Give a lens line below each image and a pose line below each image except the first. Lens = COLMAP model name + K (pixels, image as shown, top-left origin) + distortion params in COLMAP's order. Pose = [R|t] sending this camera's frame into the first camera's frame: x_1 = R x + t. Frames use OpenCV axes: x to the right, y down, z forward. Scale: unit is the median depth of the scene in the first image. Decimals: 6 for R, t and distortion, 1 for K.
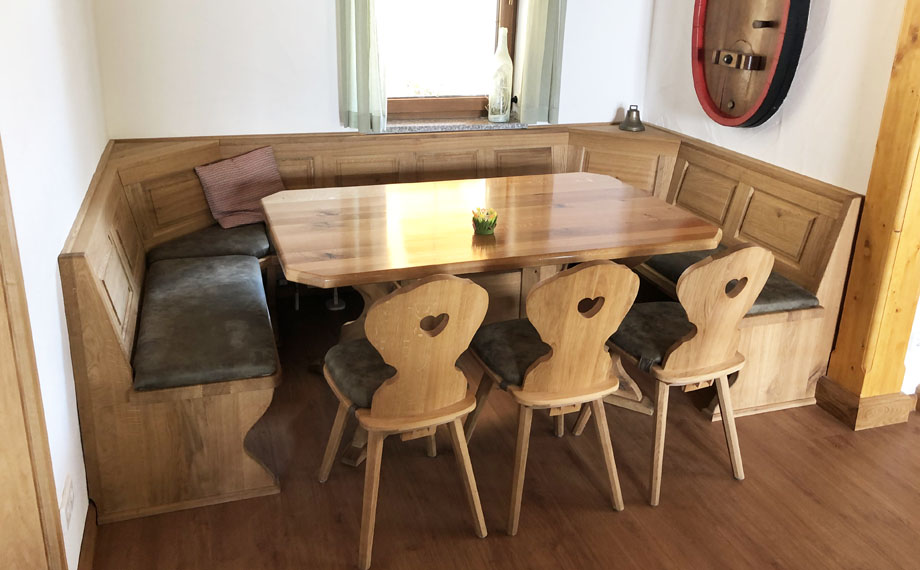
lens RADIAL K [[801.0, 0, 457.1], [0, 801.0, 241.2], [0, 0, 1]] dist [-0.002153, -0.001234]
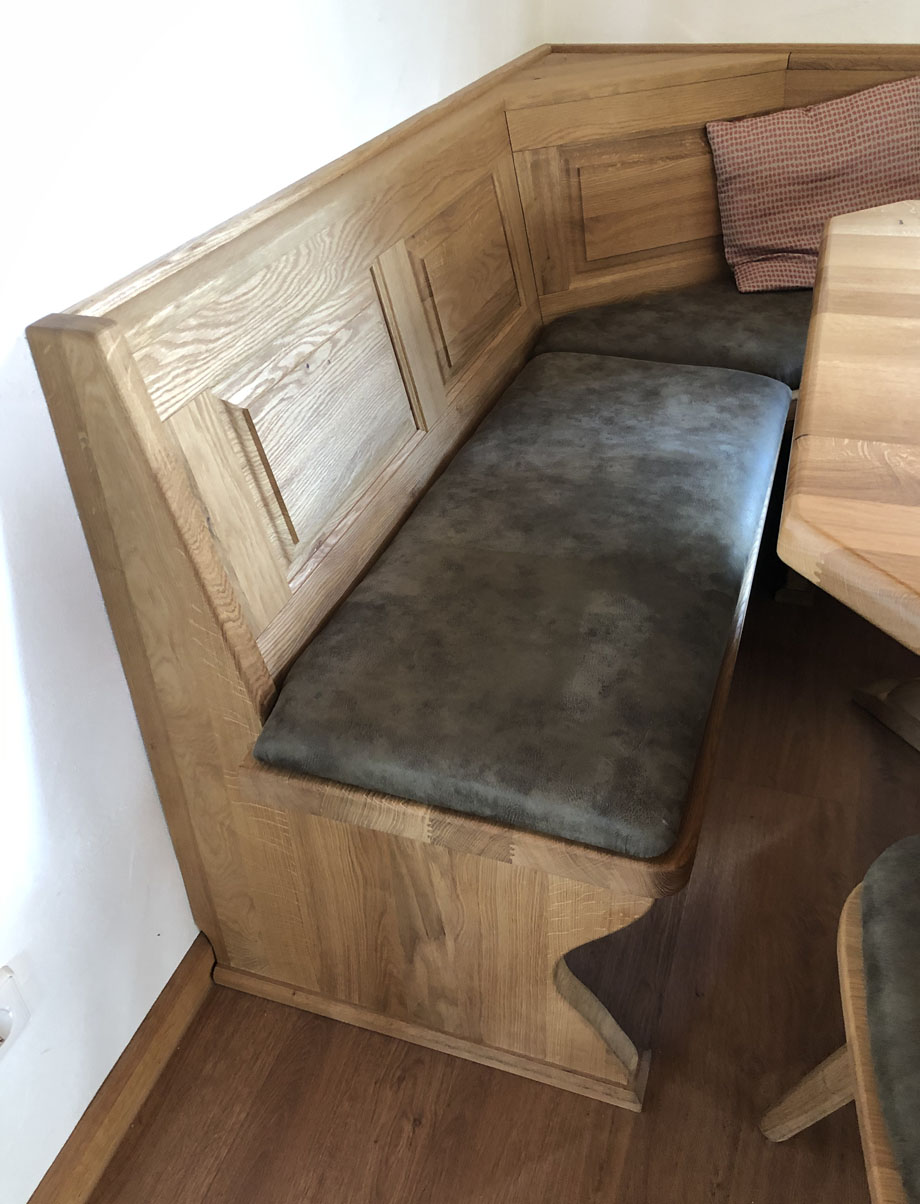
lens RADIAL K [[1035.4, 0, 461.9], [0, 1035.4, 586.5], [0, 0, 1]] dist [0.010389, 0.004148]
pose [[0.794565, 0.293346, -0.531616, -0.097082], [-0.137860, 0.939842, 0.312556, -0.023776], [0.591322, -0.175057, 0.787206, 0.567628]]
